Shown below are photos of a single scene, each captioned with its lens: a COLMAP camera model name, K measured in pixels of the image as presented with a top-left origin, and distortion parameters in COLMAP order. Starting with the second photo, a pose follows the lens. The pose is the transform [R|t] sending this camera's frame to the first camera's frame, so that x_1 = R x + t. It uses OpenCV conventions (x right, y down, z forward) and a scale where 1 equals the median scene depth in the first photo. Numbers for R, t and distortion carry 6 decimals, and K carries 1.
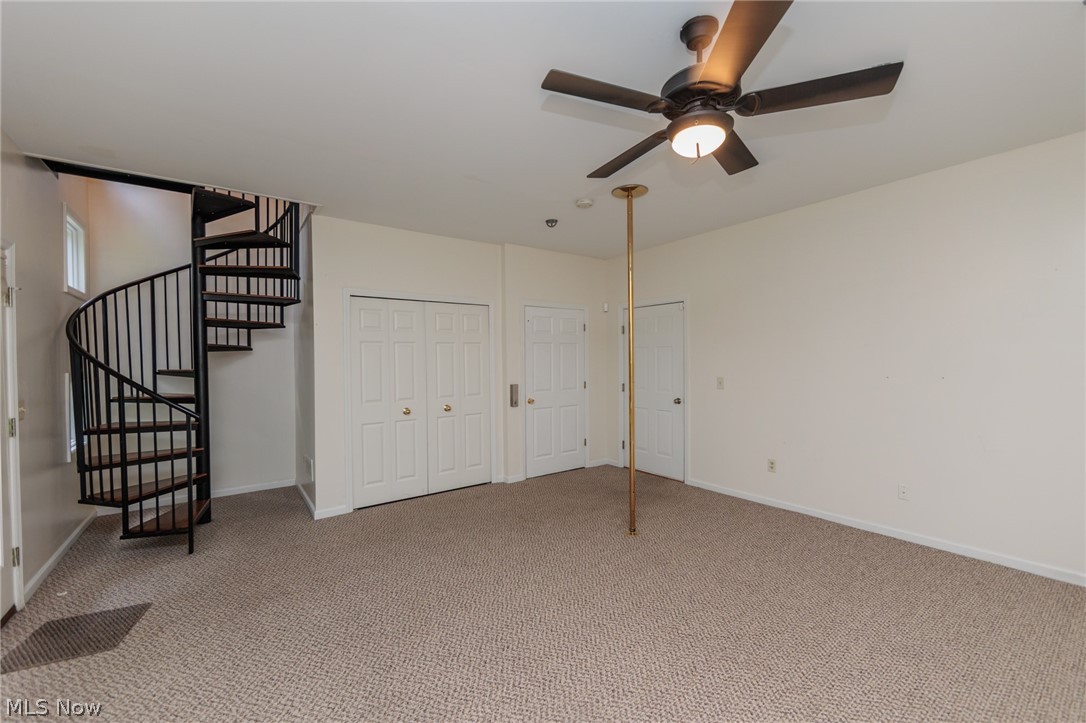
lens RADIAL K [[444.6, 0, 544.7], [0, 444.6, 362.3], [0, 0, 1]] dist [-0.002226, -0.000321]
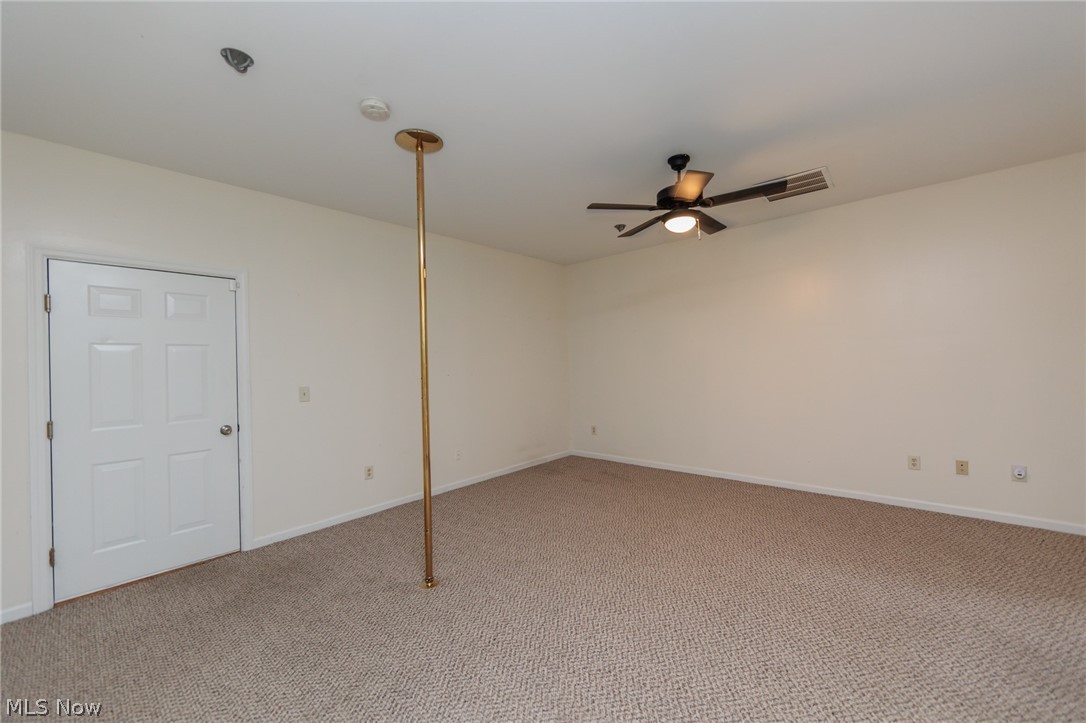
lens RADIAL K [[444.6, 0, 544.7], [0, 444.6, 362.3], [0, 0, 1]] dist [-0.002226, -0.000321]
pose [[-0.210516, -0.006870, 0.977566, -0.600277], [0.023392, 0.999654, 0.012063, -0.012263], [-0.977311, 0.025407, -0.210282, 0.961542]]
